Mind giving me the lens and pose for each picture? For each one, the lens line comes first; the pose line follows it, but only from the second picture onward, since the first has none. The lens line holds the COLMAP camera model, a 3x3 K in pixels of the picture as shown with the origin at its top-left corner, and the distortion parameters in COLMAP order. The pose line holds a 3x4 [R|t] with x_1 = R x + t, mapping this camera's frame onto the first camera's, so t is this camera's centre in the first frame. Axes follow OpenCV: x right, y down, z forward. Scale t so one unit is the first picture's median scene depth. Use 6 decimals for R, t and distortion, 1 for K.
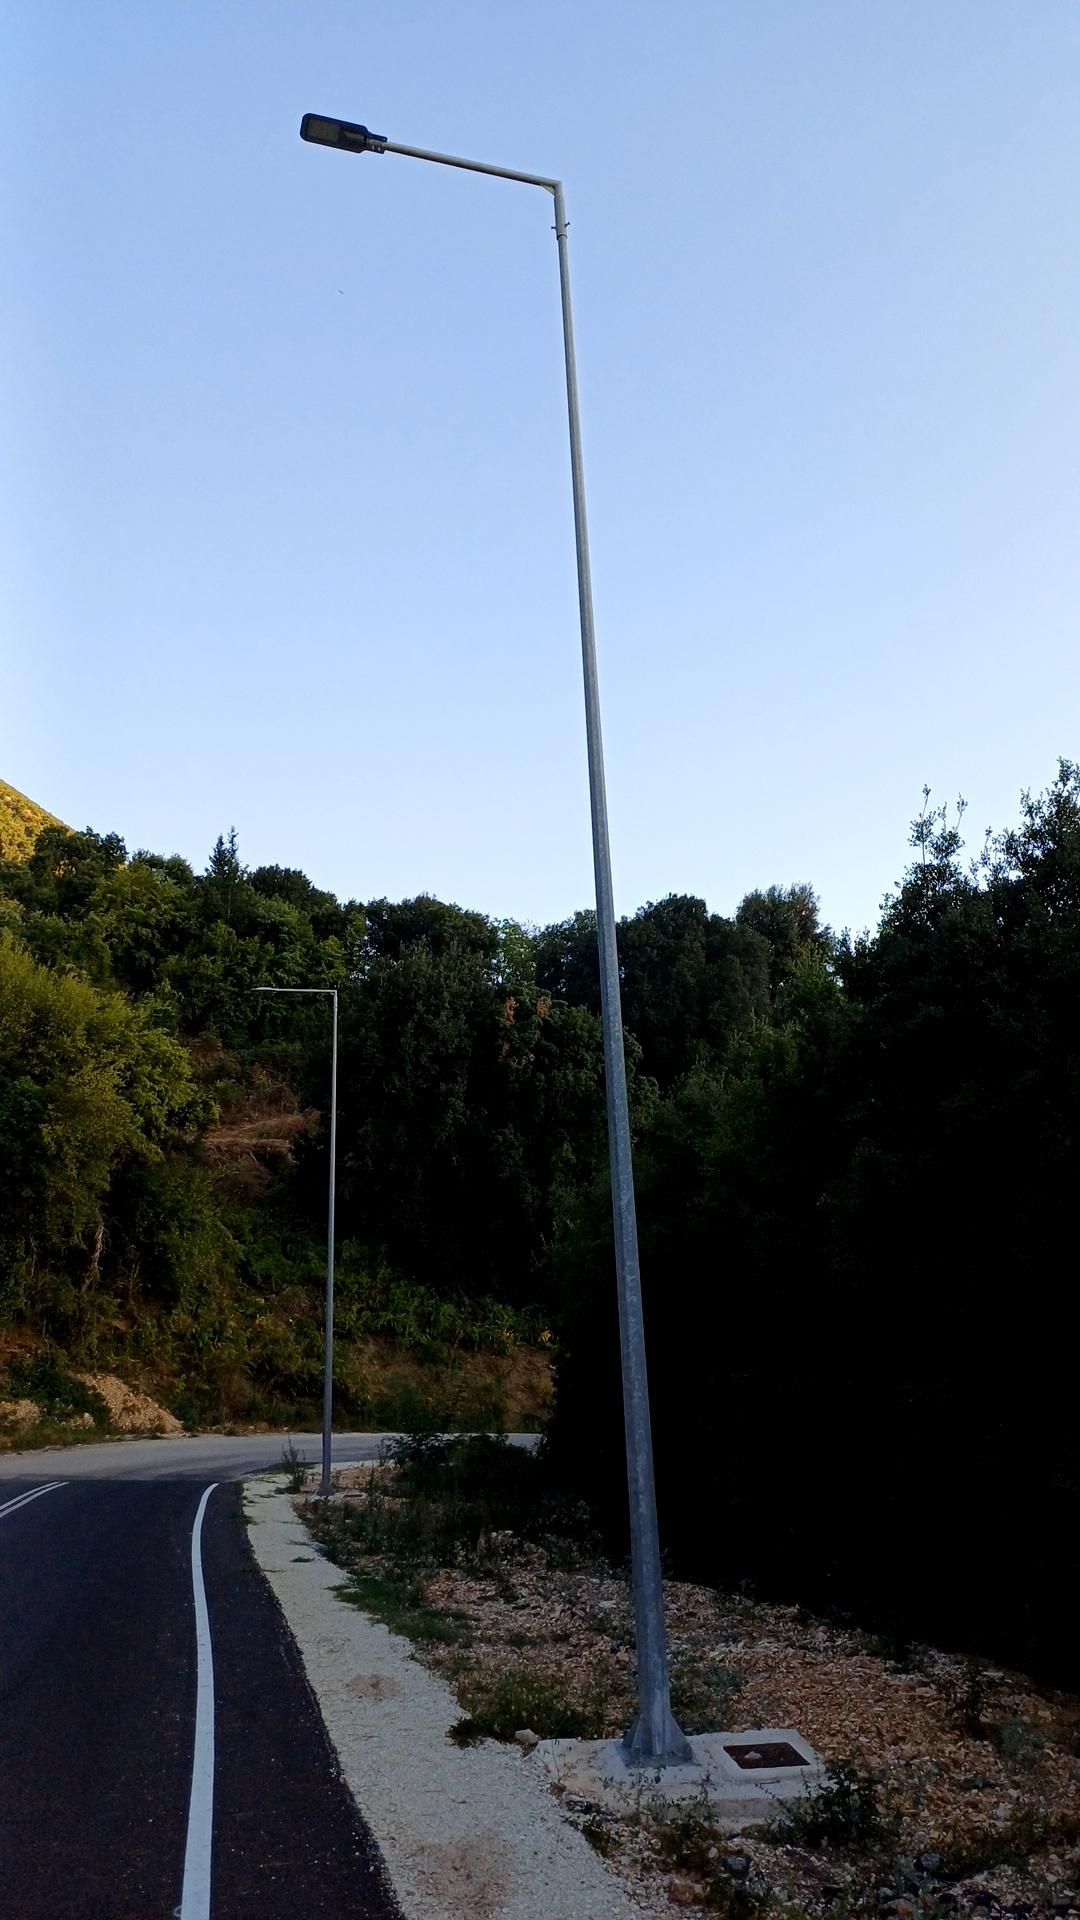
lens RADIAL K [[1349.0, 0, 560.5], [0, 1349.0, 955.3], [0, 0, 1]] dist [0.110919, -0.133630]
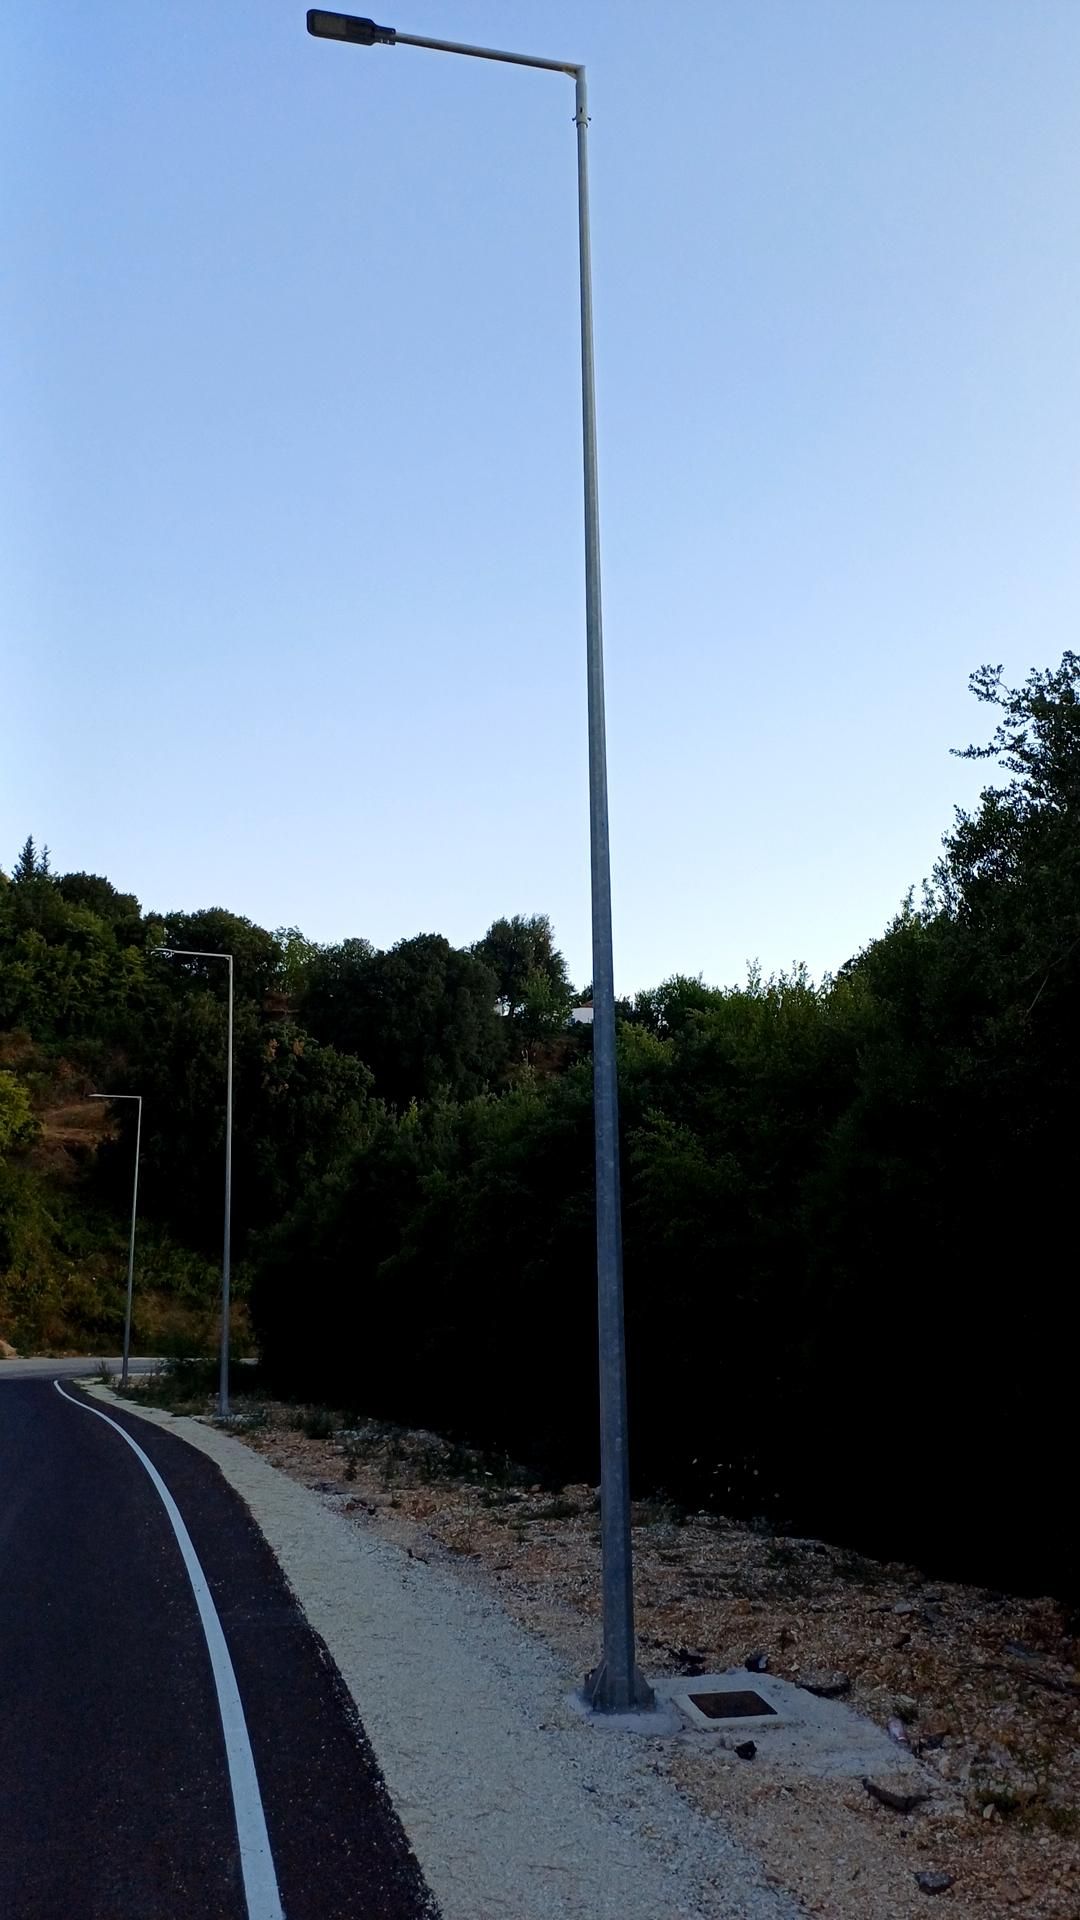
lens RADIAL K [[1349.0, 0, 560.5], [0, 1349.0, 955.3], [0, 0, 1]] dist [0.110919, -0.133630]
pose [[0.988749, 0.045181, 0.142601, 0.034790], [-0.050667, 0.998099, 0.035075, -0.080437], [-0.140745, -0.041905, 0.989159, -0.259762]]
